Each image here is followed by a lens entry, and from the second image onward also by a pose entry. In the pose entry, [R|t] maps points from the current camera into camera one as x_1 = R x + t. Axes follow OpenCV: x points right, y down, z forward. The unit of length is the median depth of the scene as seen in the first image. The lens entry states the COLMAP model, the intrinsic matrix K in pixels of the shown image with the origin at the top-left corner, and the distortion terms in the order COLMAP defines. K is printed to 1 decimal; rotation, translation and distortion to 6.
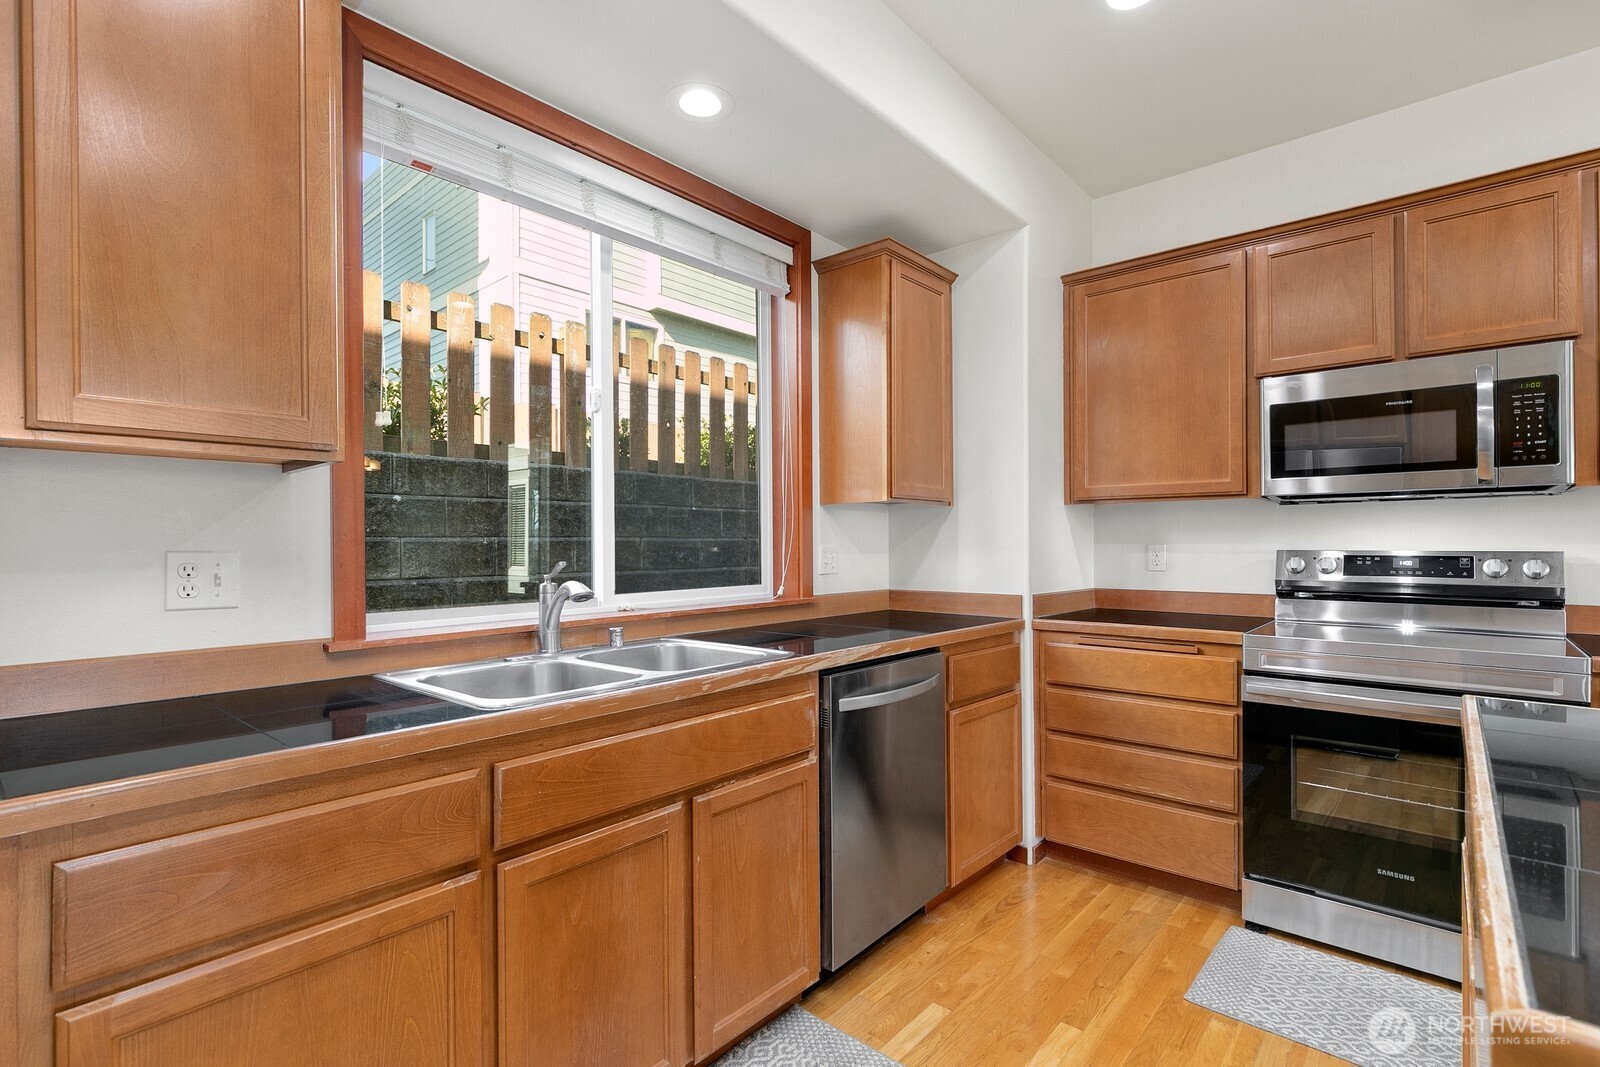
lens RADIAL K [[741.3, 0, 793.5], [0, 741.3, 544.8], [0, 0, 1]] dist [-0.004833, 0.000425]
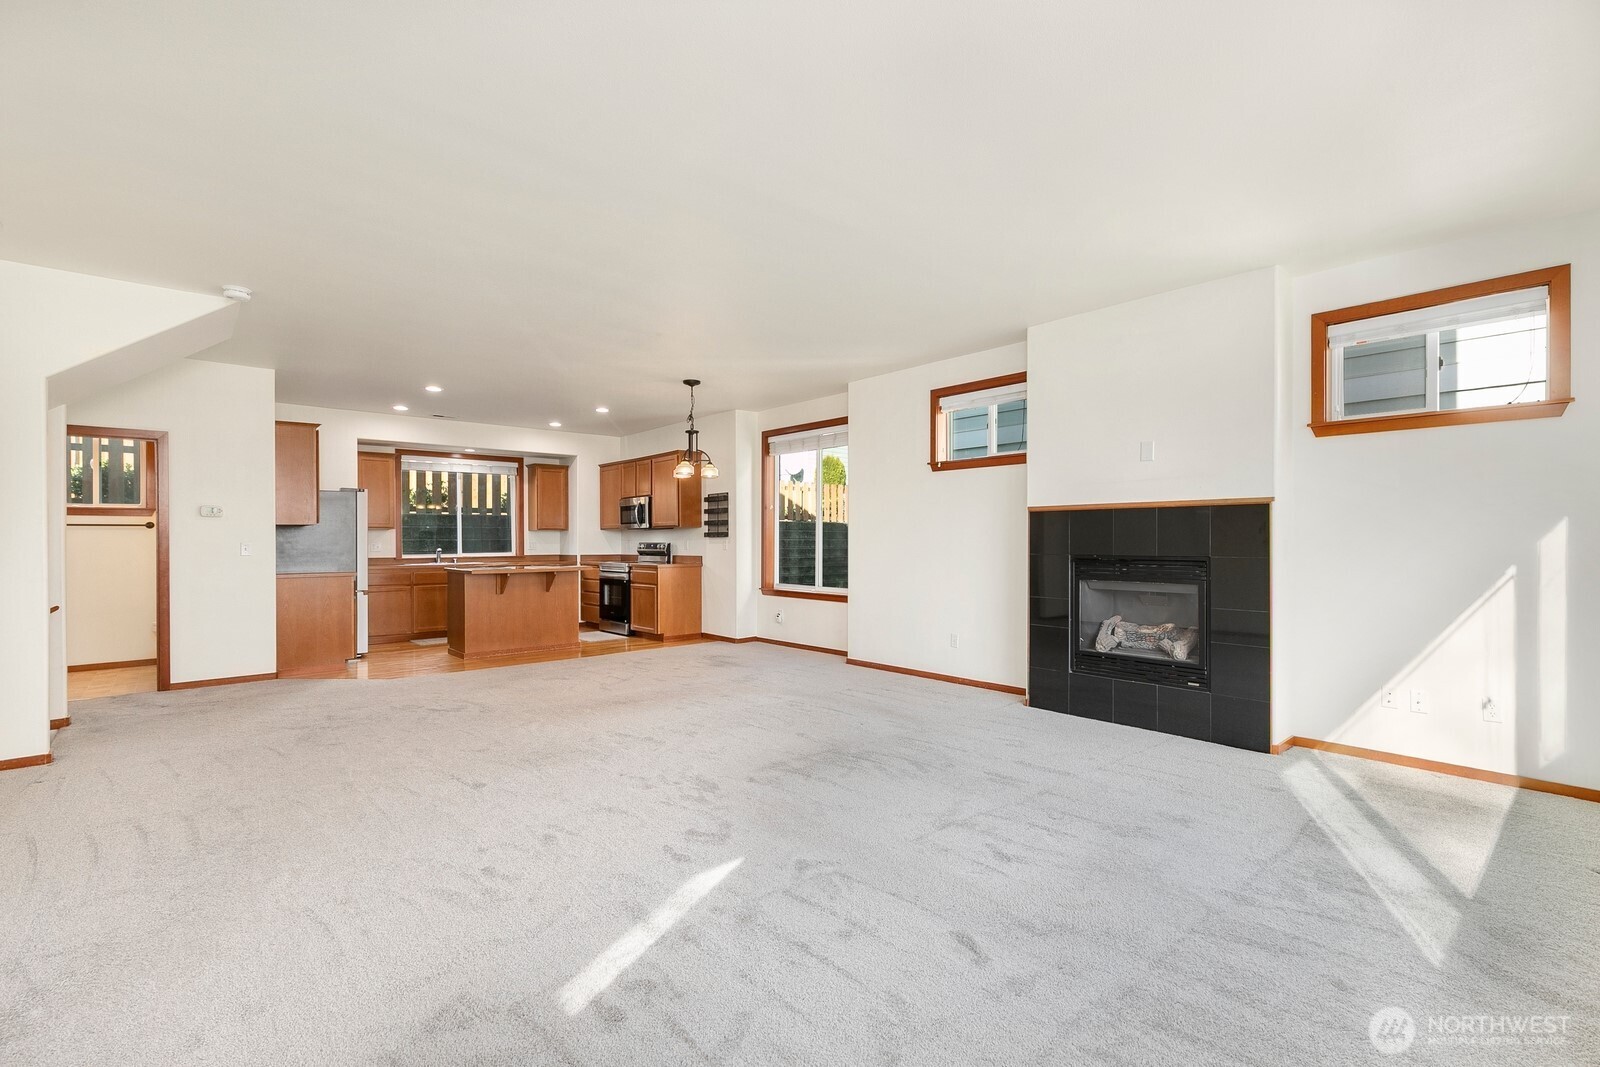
lens RADIAL K [[718.4, 0, 807.6], [0, 718.4, 529.9], [0, 0, 1]] dist [0.008118, -0.000781]
pose [[0.992518, -0.006488, -0.121930, 1.966485], [0.004695, 0.999877, -0.014985, 0.003235], [0.122012, 0.014300, 0.992426, -2.535138]]
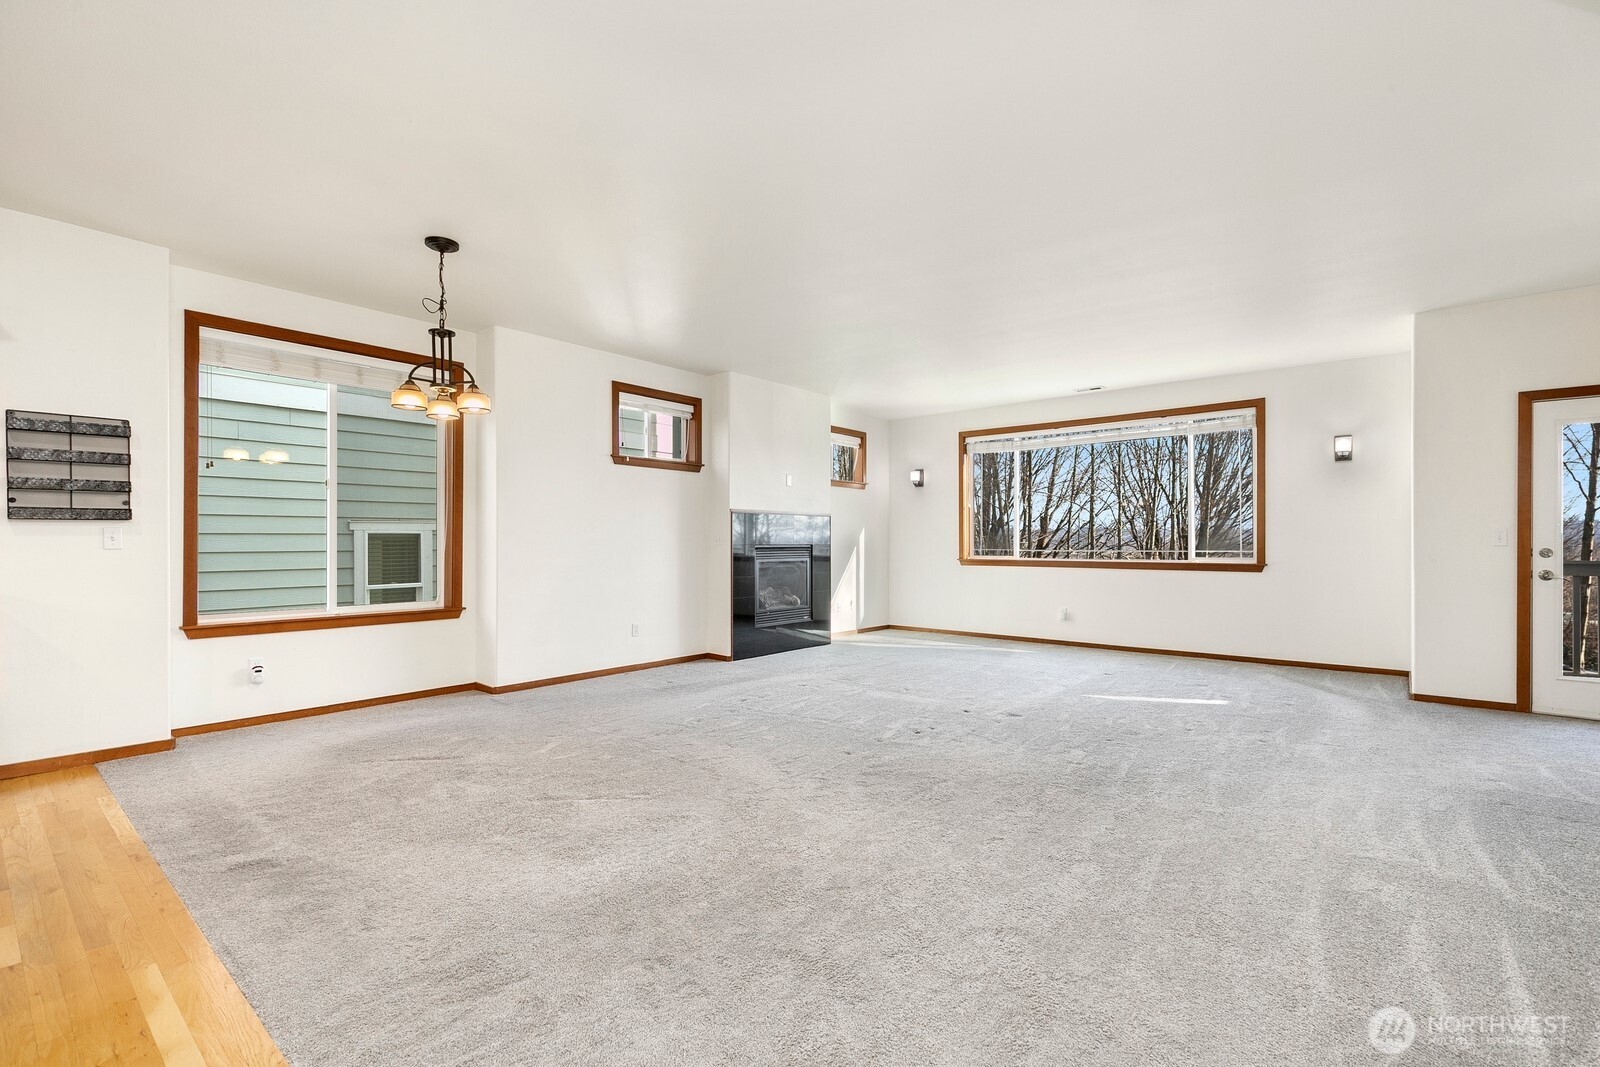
lens RADIAL K [[718.4, 0, 806.4], [0, 718.4, 537.5], [0, 0, 1]] dist [0.008118, -0.000781]
pose [[-0.029437, 0.007189, 0.999541, -0.197213], [0.007152, 0.999950, -0.006981, 0.037140], [-0.999541, 0.006943, -0.029487, -0.727366]]
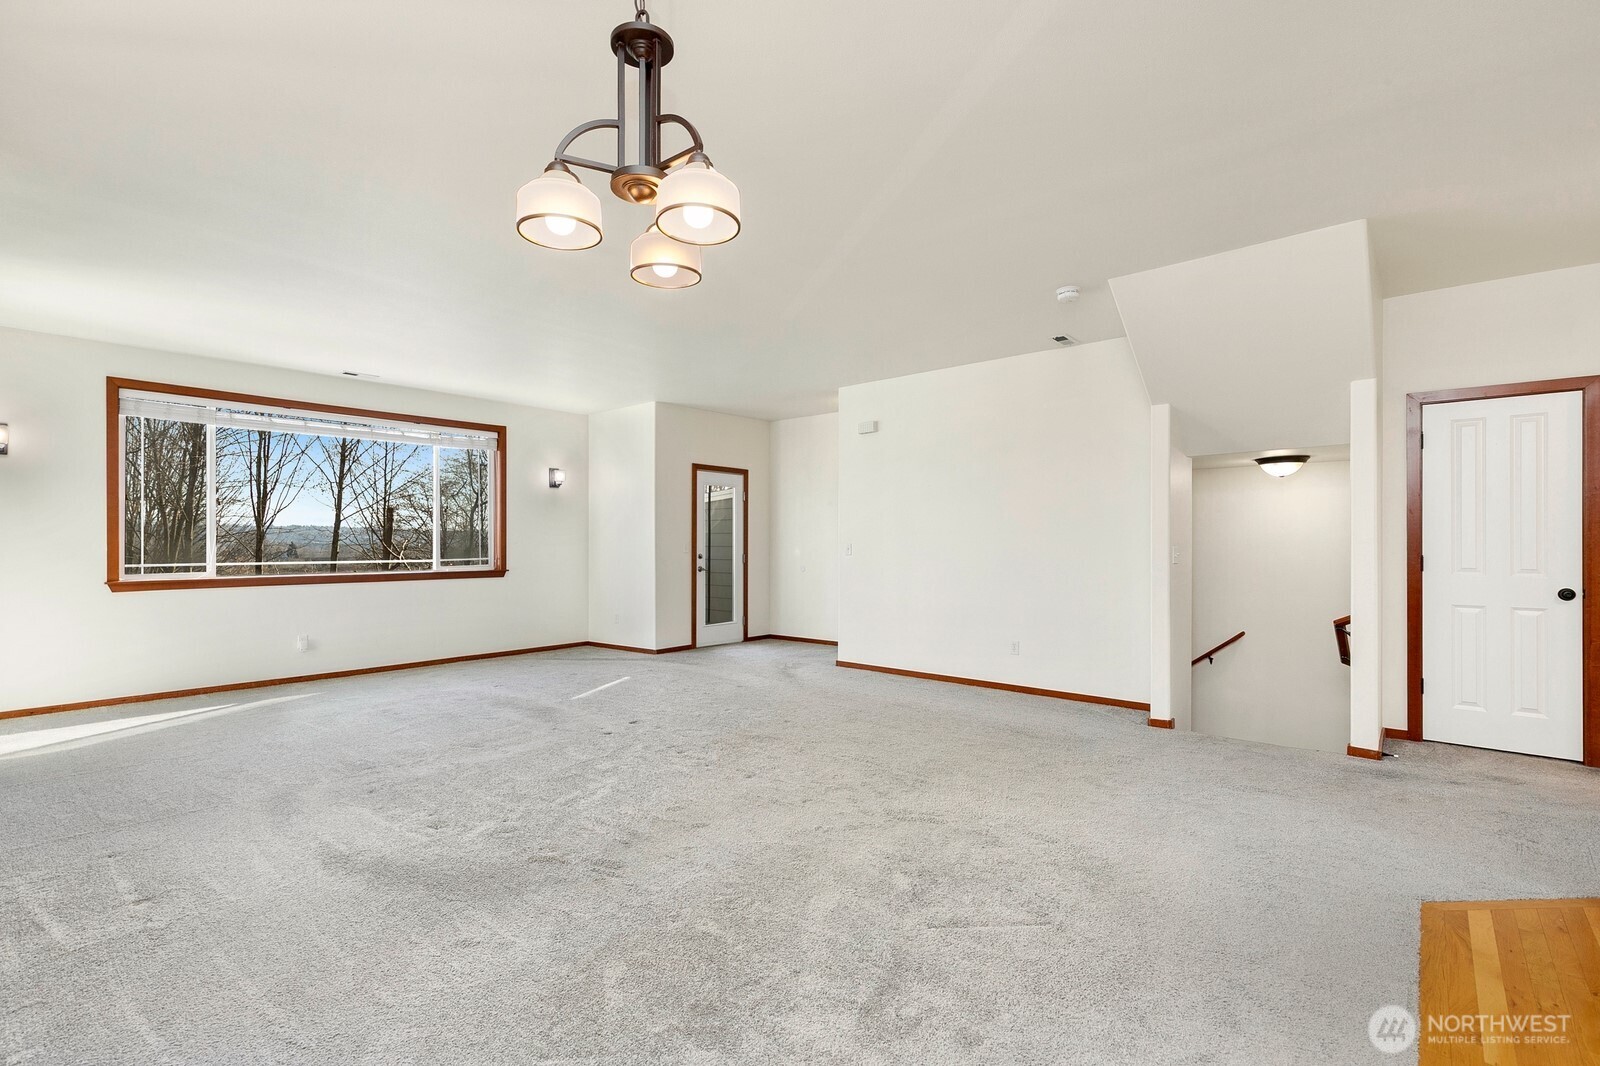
lens RADIAL K [[718.4, 0, 790.5], [0, 718.4, 533.1], [0, 0, 1]] dist [0.008118, -0.000781]
pose [[-0.999860, 0.000790, -0.016727, 1.135713], [0.000894, 0.999980, -0.006217, -0.005301], [0.016722, -0.006231, -0.999841, 0.507595]]
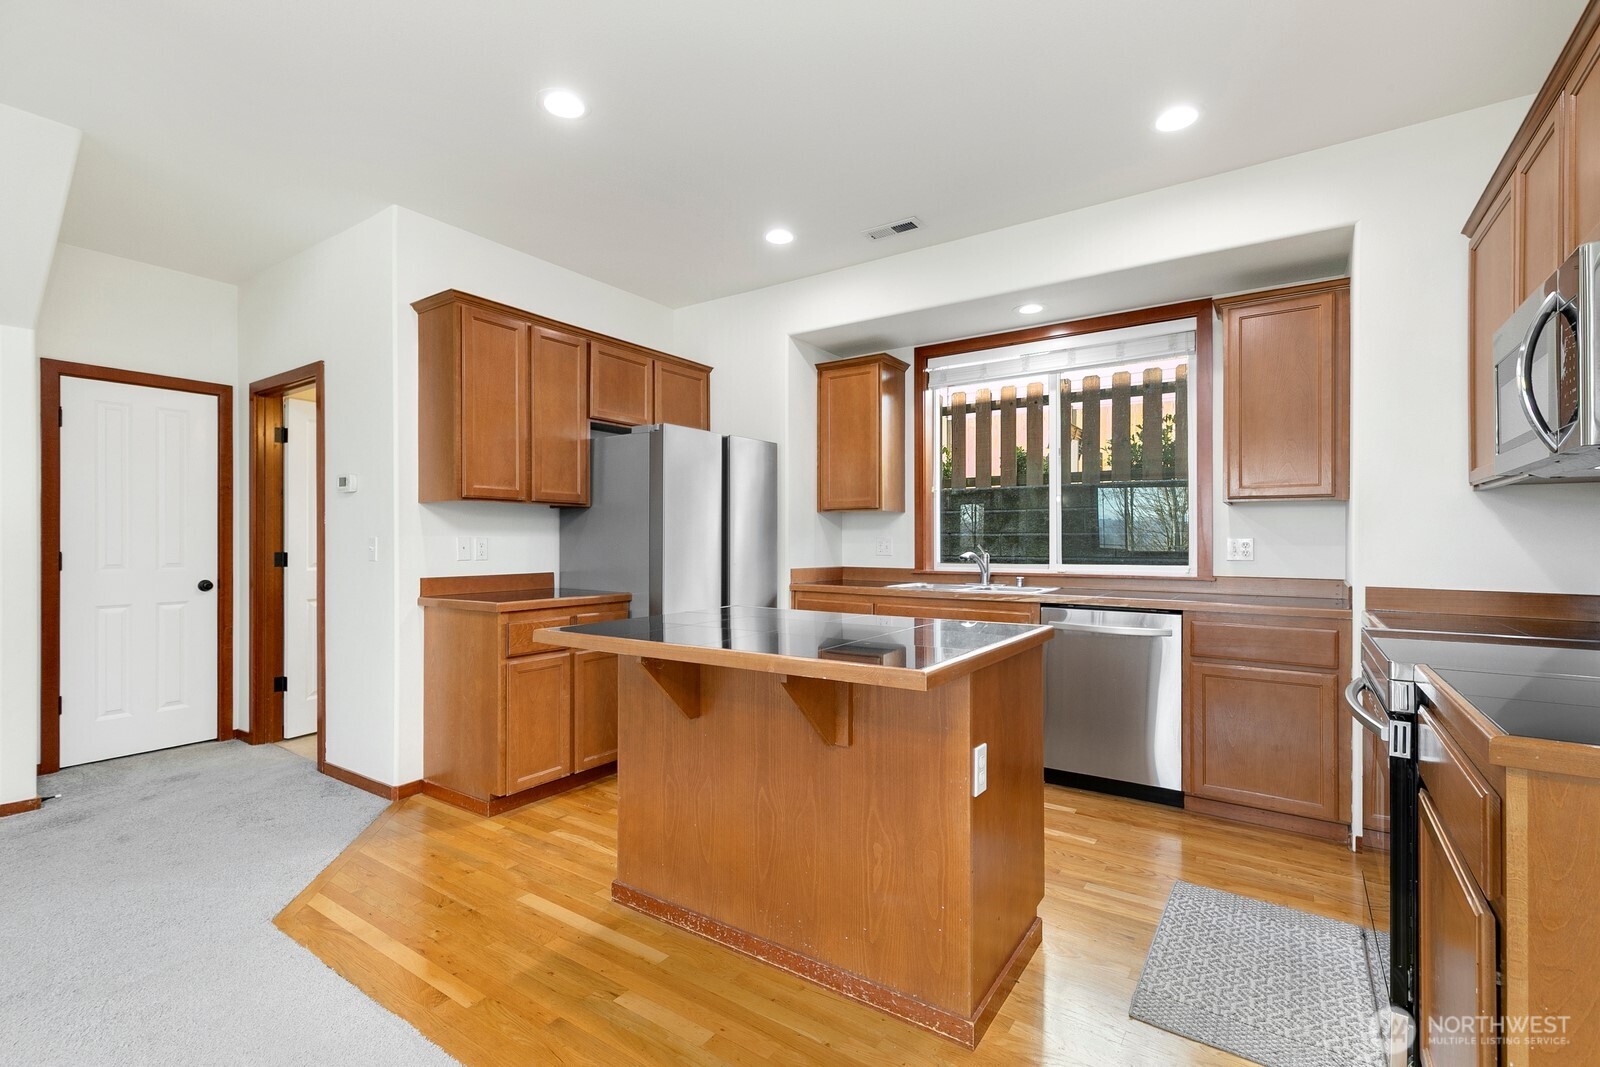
lens RADIAL K [[718.4, 0, 789.6], [0, 718.4, 536.8], [0, 0, 1]] dist [0.008118, -0.000781]
pose [[0.125333, -0.001374, -0.992114, 1.238355], [-0.004159, 0.999990, -0.001910, 0.004648], [0.992106, 0.004366, 0.125326, 0.100471]]
